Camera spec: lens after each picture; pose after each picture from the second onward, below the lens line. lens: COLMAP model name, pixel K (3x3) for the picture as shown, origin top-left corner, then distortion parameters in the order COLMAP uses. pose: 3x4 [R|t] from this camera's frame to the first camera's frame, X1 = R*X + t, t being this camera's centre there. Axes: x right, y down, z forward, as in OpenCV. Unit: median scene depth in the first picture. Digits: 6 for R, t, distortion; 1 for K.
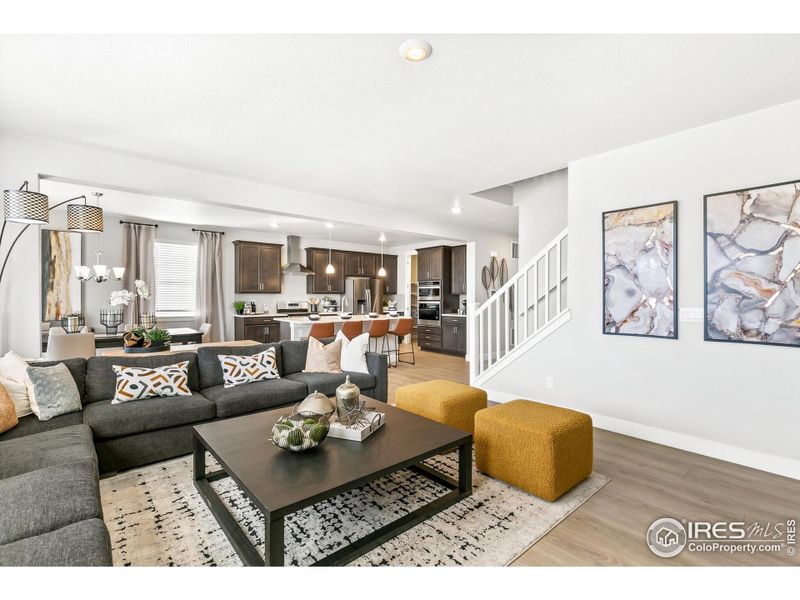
lens RADIAL K [[378.6, 0, 414.5], [0, 378.6, 297.1], [0, 0, 1]] dist [0.001155, 0.000153]
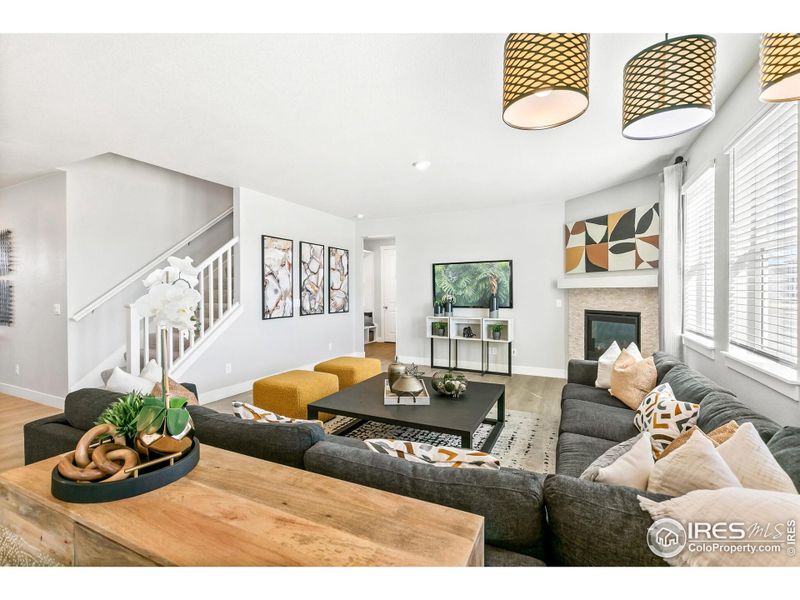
lens RADIAL K [[366.1, 0, 400.2], [0, 366.1, 290.4], [0, 0, 1]] dist [0.002331, 0.000256]
pose [[-0.394389, 0.000457, 0.918943, -0.424551], [0.004479, 0.999989, 0.001425, -0.006269], [-0.918933, 0.004678, -0.394387, 0.465339]]
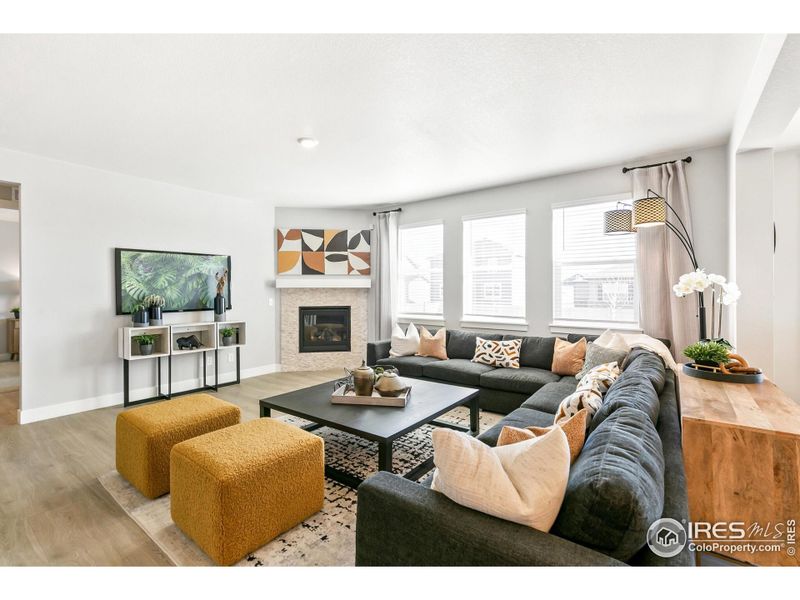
lens RADIAL K [[366.1, 0, 400.2], [0, 366.1, 290.4], [0, 0, 1]] dist [0.002331, 0.000256]
pose [[-0.977559, -0.002060, -0.210654, -0.032004], [-0.002381, 0.999996, 0.001267, -0.004558], [0.210650, 0.001741, -0.977560, 0.669352]]
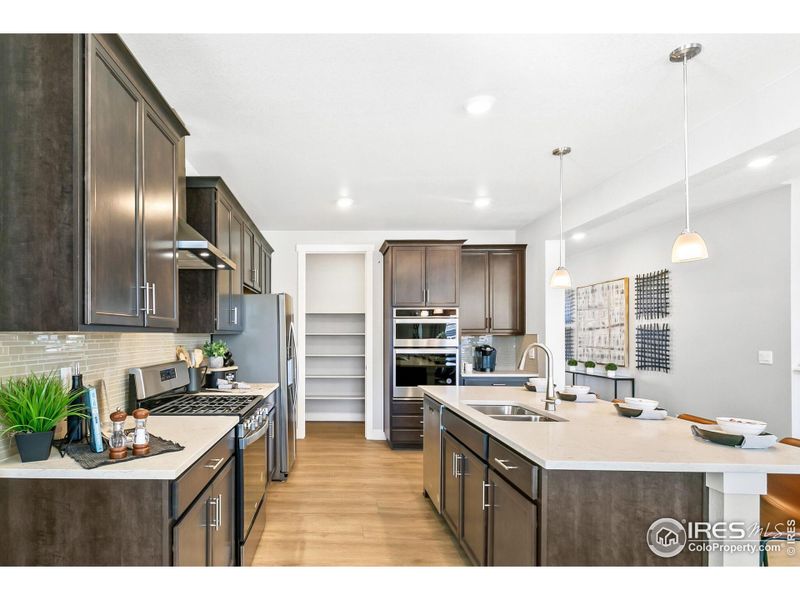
lens RADIAL K [[437.5, 0, 319.3], [0, 437.5, 334.7], [0, 0, 1]] dist [0.000051, -0.000059]
pose [[0.699087, 0.000610, 0.715036, -0.471591], [0.002134, 0.999993, -0.002939, -0.006513], [-0.715033, 0.003581, 0.699082, 0.717214]]
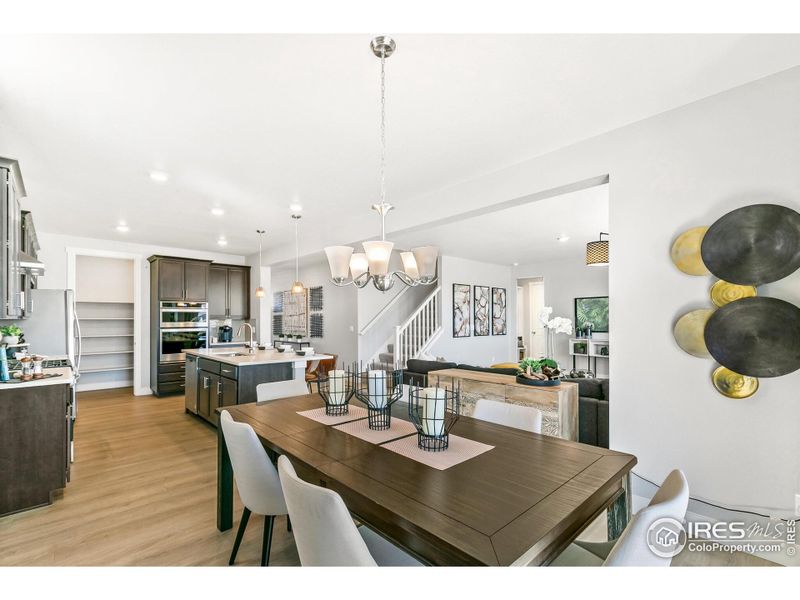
lens RADIAL K [[358.8, 0, 398.0], [0, 358.8, 317.5], [0, 0, 1]] dist [0.001727, 0.000231]
pose [[-0.018931, 0.003440, 0.999815, -0.706771], [0.004285, 0.999985, -0.003359, -0.007348], [-0.999812, 0.004221, -0.018945, 0.596615]]
